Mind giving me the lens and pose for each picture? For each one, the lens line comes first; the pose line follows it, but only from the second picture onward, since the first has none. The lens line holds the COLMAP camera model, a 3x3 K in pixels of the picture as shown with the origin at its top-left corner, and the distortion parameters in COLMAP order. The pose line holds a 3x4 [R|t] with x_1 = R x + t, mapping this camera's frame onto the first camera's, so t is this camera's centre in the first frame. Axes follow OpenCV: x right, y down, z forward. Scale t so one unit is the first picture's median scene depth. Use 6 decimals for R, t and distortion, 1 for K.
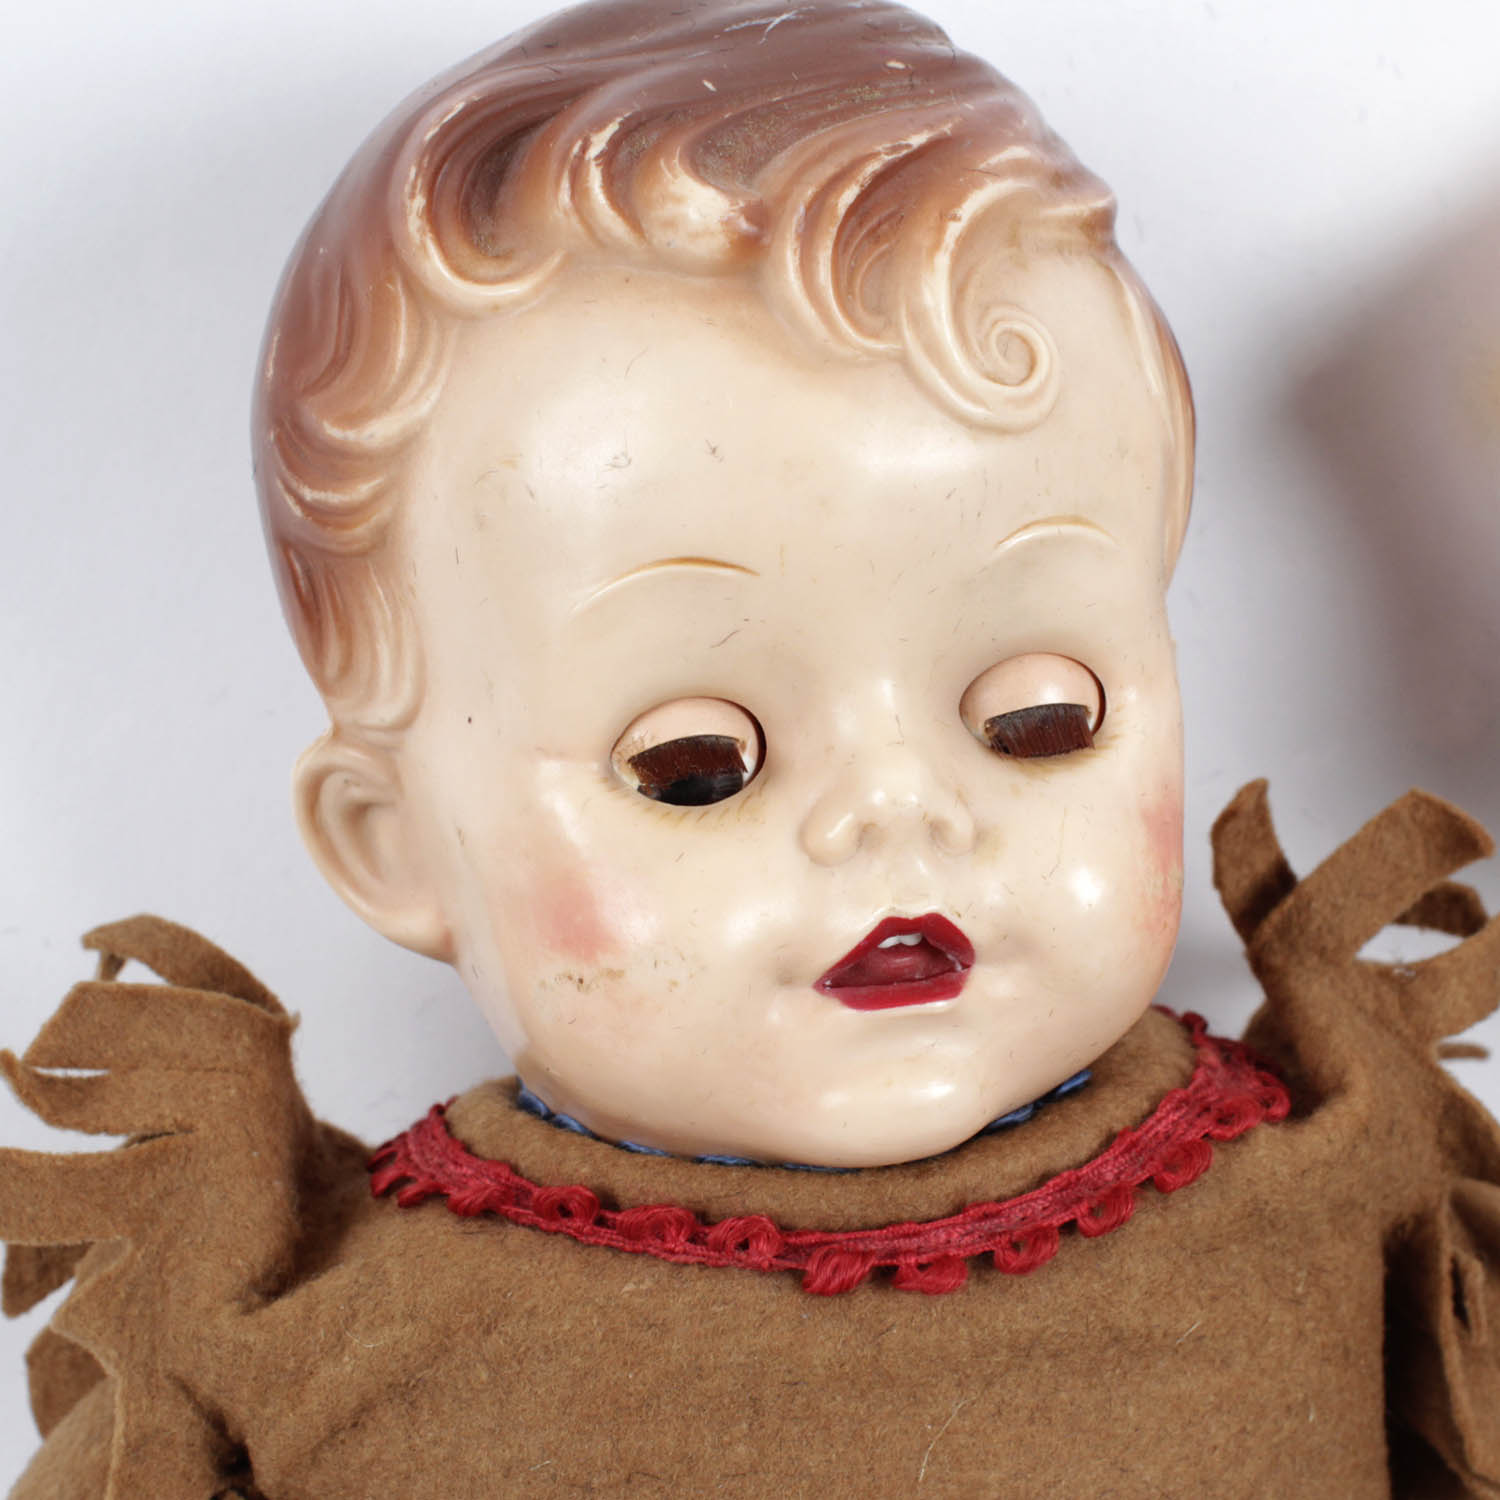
lens RADIAL K [[2939.9, 0, 750.0], [0, 2939.9, 750.0], [0, 0, 1]] dist [-0.049816, 0.028428]
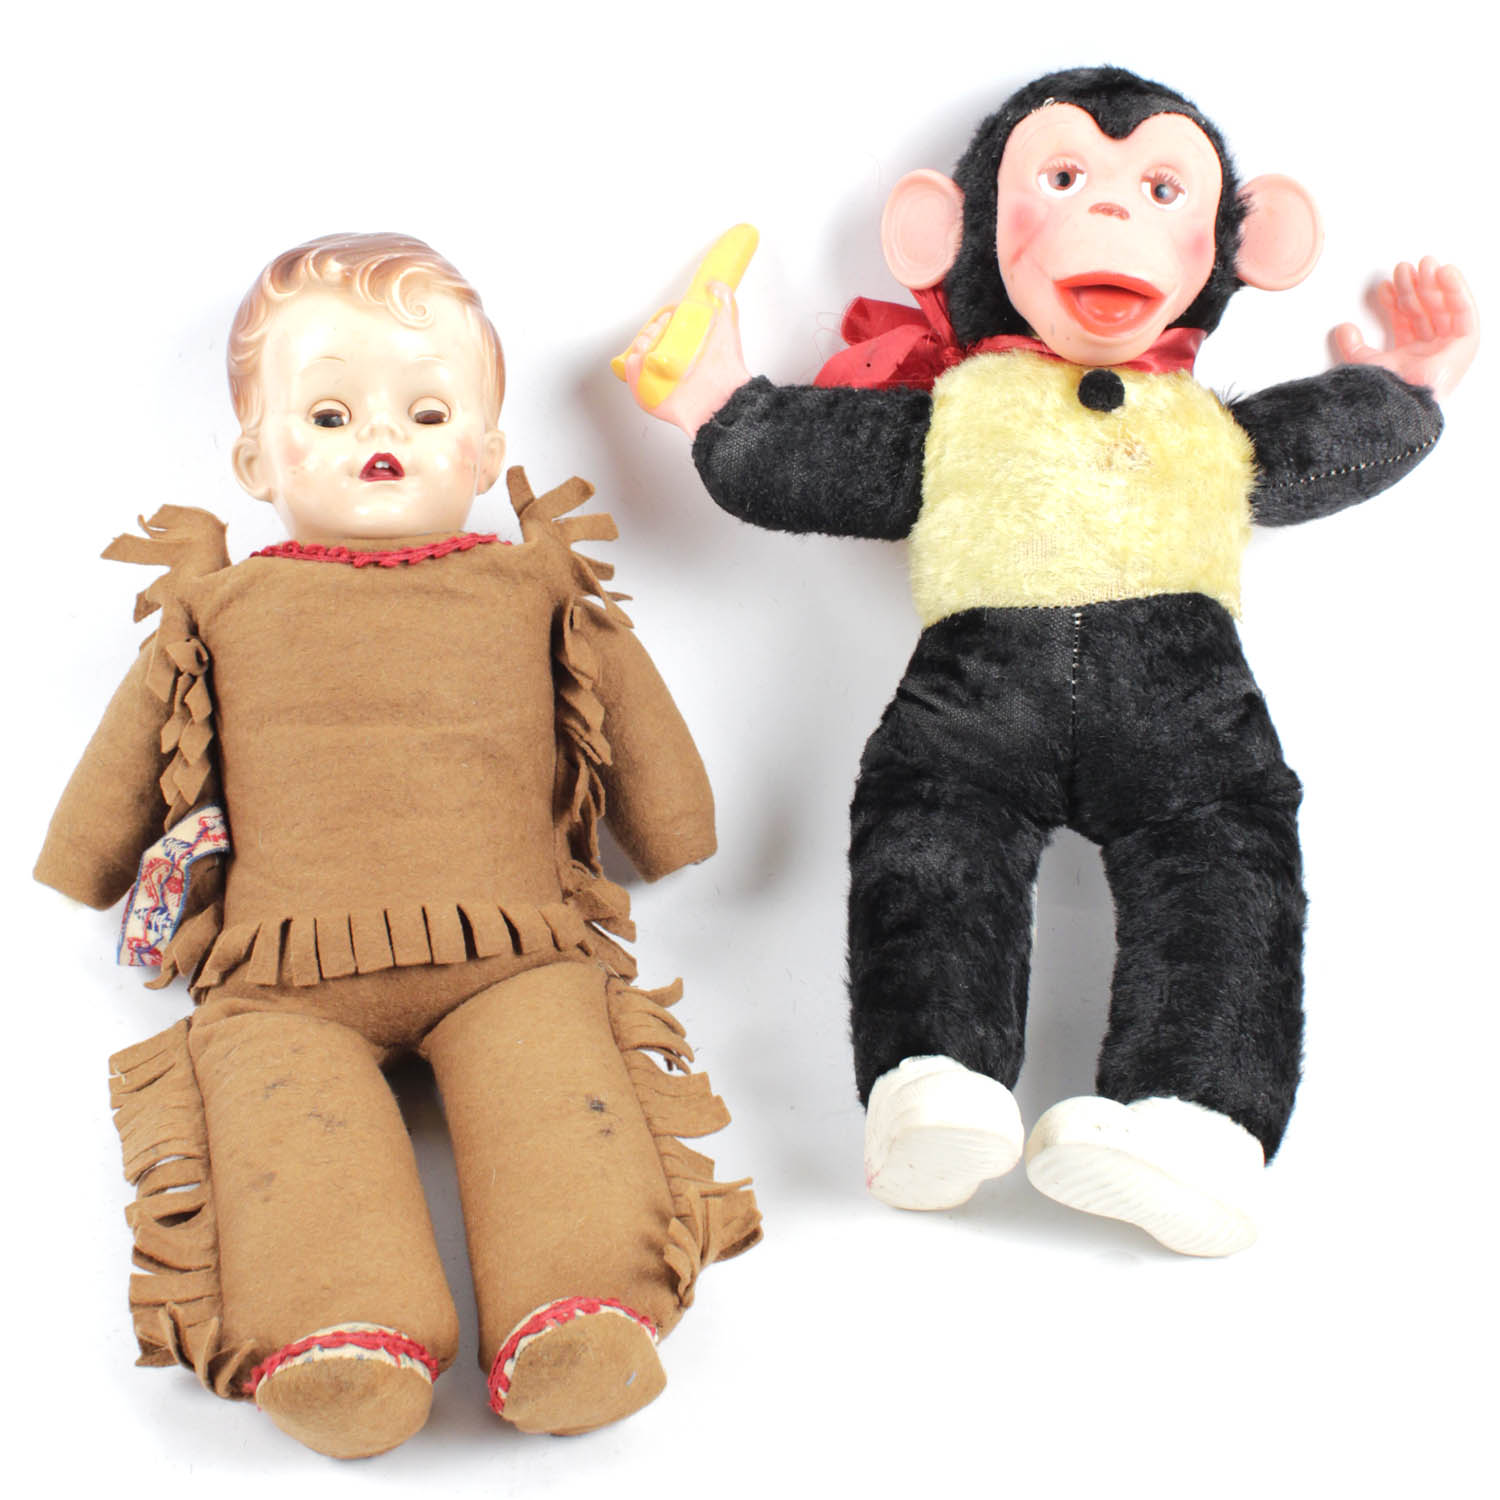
lens RADIAL K [[2939.9, 0, 750.0], [0, 2939.9, 750.0], [0, 0, 1]] dist [-0.049816, 0.028428]
pose [[0.996154, 0.019500, -0.085424, 0.805732], [-0.040228, 0.967883, -0.248163, 1.265452], [0.077841, 0.250645, 0.964944, -2.337901]]
